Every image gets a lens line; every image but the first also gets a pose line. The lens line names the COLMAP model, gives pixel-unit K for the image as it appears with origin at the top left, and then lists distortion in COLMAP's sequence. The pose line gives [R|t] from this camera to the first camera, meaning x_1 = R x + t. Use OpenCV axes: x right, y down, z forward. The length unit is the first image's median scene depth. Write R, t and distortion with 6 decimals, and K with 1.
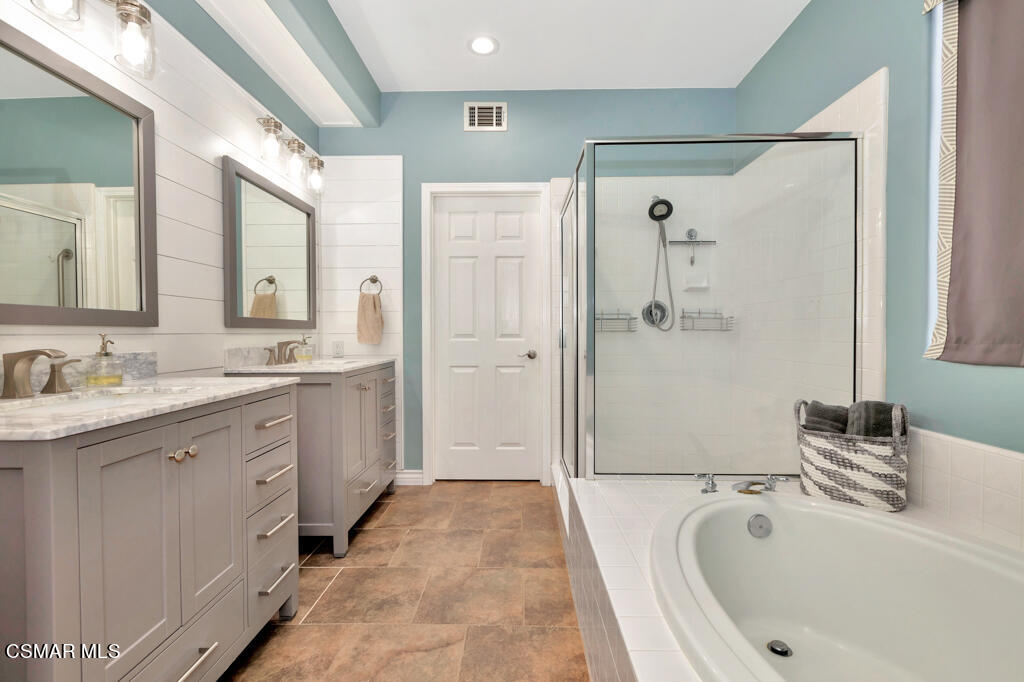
lens RADIAL K [[462.0, 0, 508.9], [0, 462.0, 339.3], [0, 0, 1]] dist [0.005299, 0.000024]
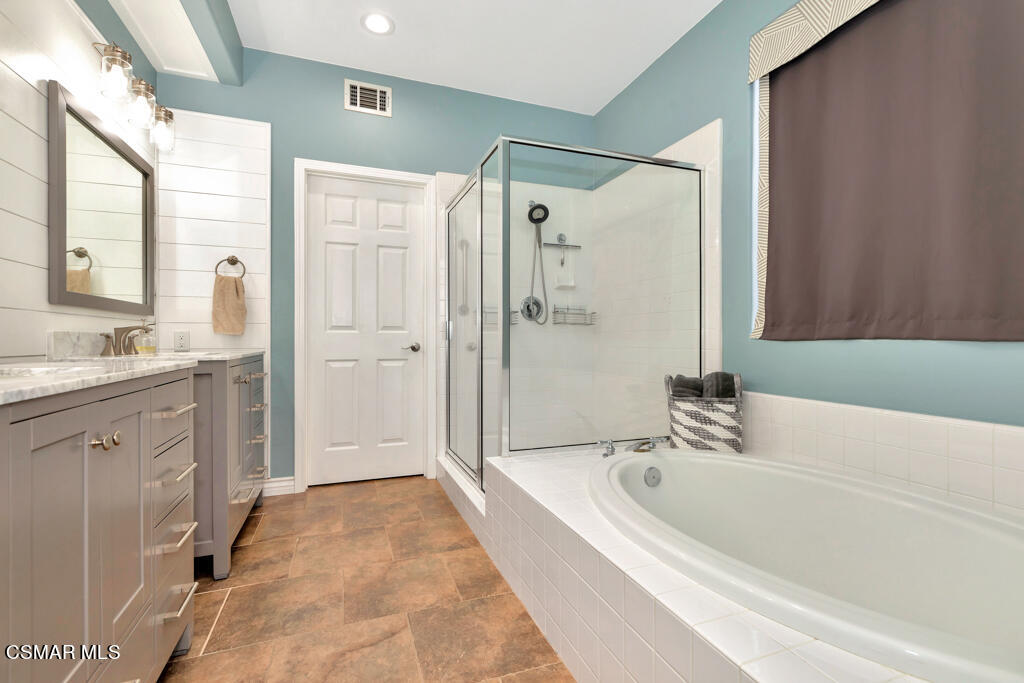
lens RADIAL K [[462.0, 0, 514.9], [0, 462.0, 339.0], [0, 0, 1]] dist [0.005299, 0.000024]
pose [[0.929084, 0.001503, 0.369866, -0.170467], [0.003594, 0.999908, -0.013091, 0.042135], [-0.369851, 0.013492, 0.928993, 0.006062]]
